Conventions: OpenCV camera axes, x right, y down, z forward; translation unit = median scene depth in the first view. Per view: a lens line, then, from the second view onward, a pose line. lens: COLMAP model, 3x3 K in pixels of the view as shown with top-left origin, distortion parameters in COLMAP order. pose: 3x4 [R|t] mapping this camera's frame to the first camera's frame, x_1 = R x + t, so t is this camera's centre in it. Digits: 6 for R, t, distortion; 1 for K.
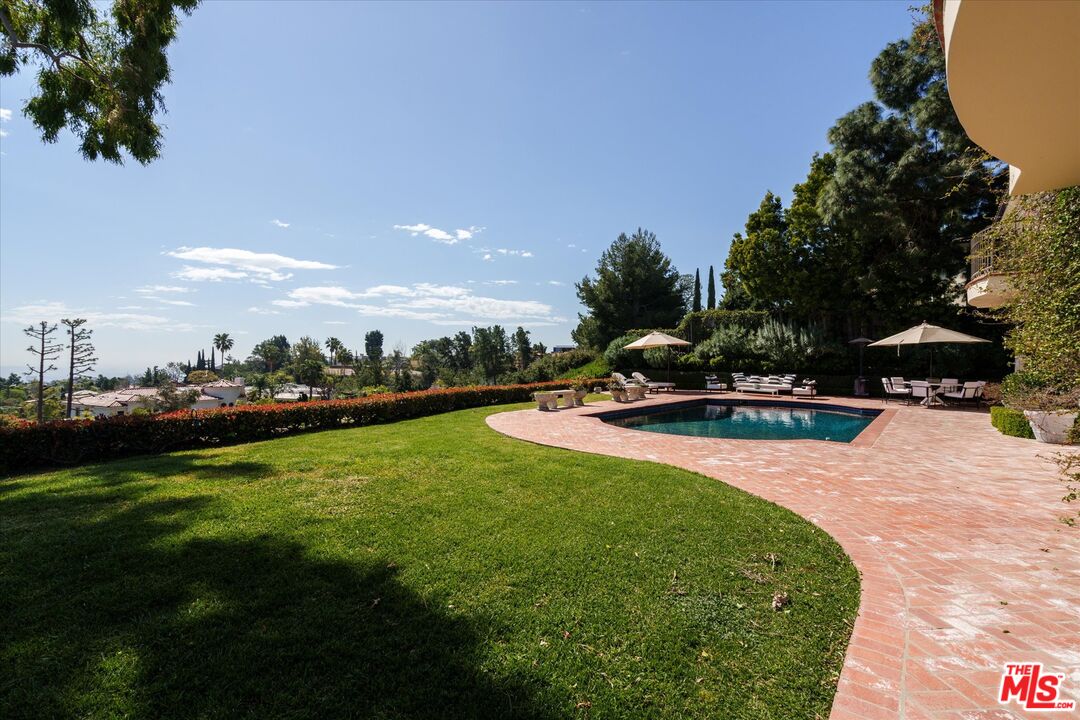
lens RADIAL K [[483.2, 0, 540.0], [0, 483.2, 360.0], [0, 0, 1]] dist [0.000852, 0.000333]
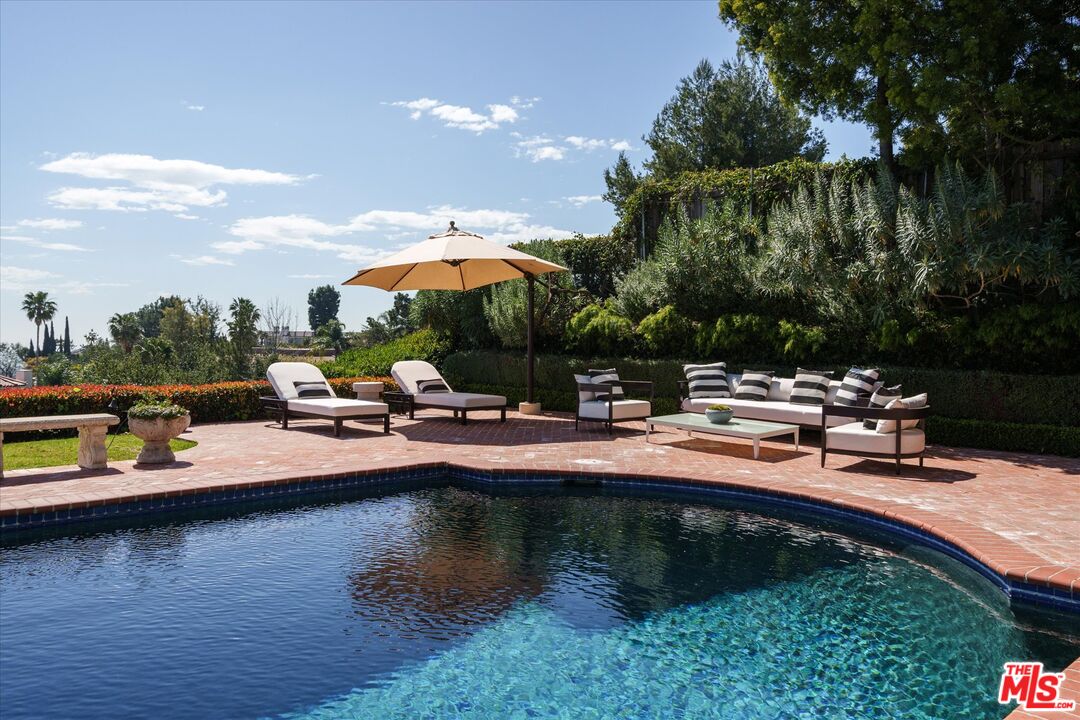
lens RADIAL K [[856.8, 0, 540.0], [0, 856.8, 360.0], [0, 0, 1]] dist [0.001258, 0.001137]
pose [[0.990979, 0.000843, -0.134014, 0.127611], [0.002467, 0.999696, 0.024536, 0.004181], [0.133994, -0.024645, 0.990676, 0.160771]]
